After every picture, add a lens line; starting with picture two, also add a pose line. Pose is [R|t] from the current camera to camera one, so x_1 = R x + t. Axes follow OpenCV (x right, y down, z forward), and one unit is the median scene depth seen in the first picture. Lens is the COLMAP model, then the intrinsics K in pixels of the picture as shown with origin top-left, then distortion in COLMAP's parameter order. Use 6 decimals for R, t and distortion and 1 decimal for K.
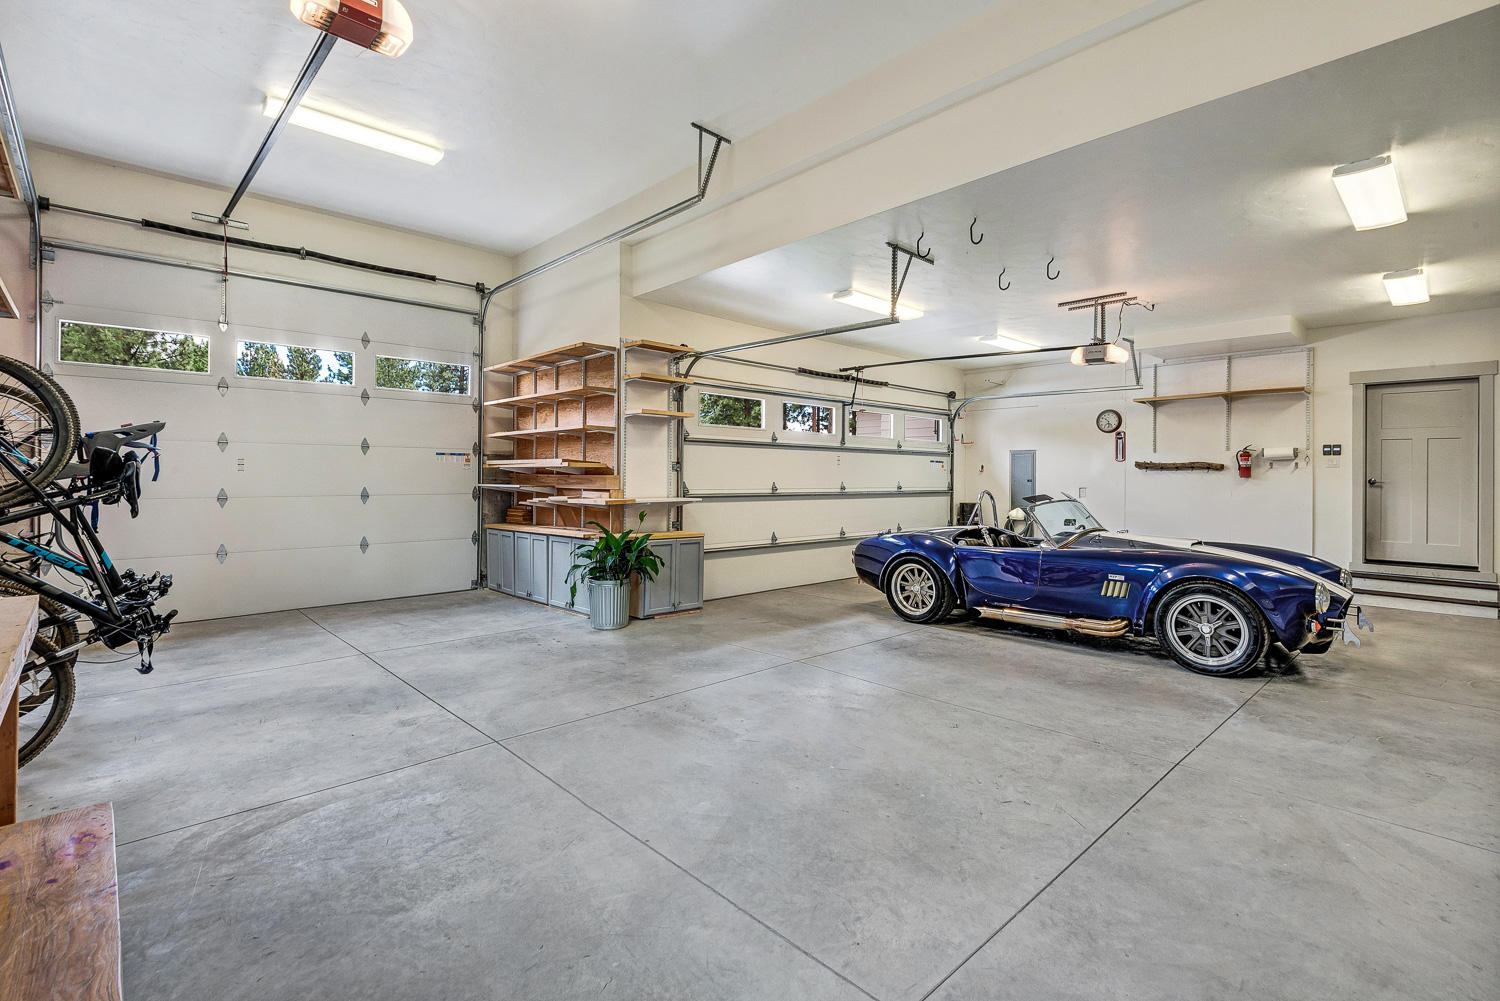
lens RADIAL K [[689.5, 0, 748.0], [0, 689.5, 486.4], [0, 0, 1]] dist [0.008210, -0.006132]
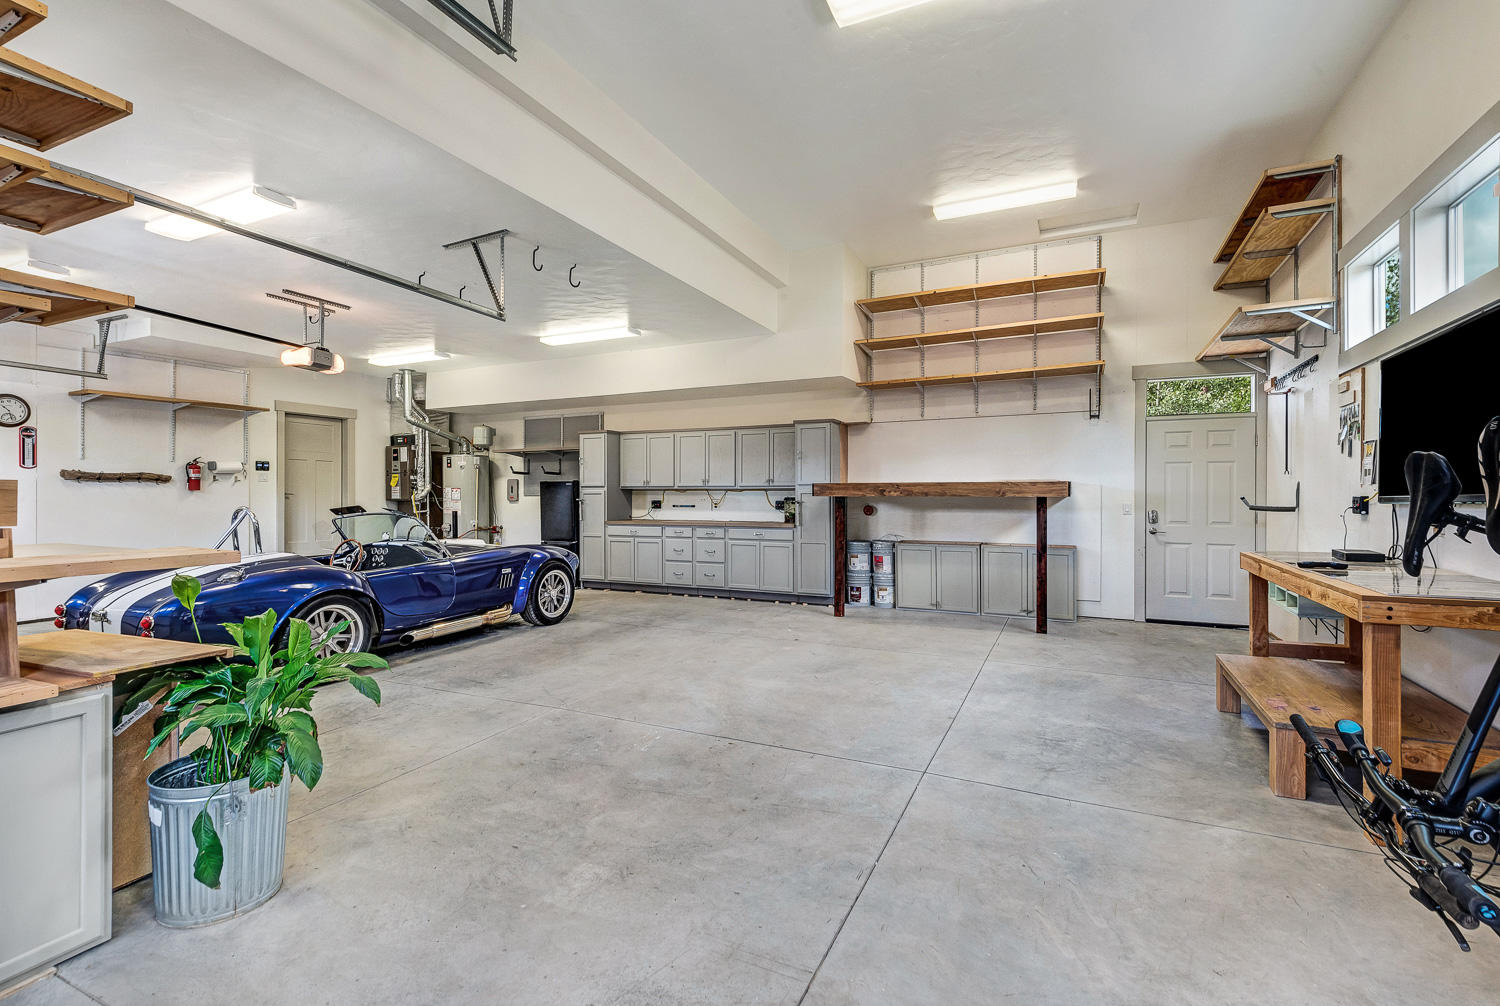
lens RADIAL K [[689.5, 0, 749.0], [0, 689.5, 496.5], [0, 0, 1]] dist [0.008210, -0.006132]
pose [[-0.366829, -0.007901, 0.930255, -0.496735], [0.013828, 0.999807, 0.013944, -0.007208], [-0.930185, 0.017979, -0.366649, 0.677783]]
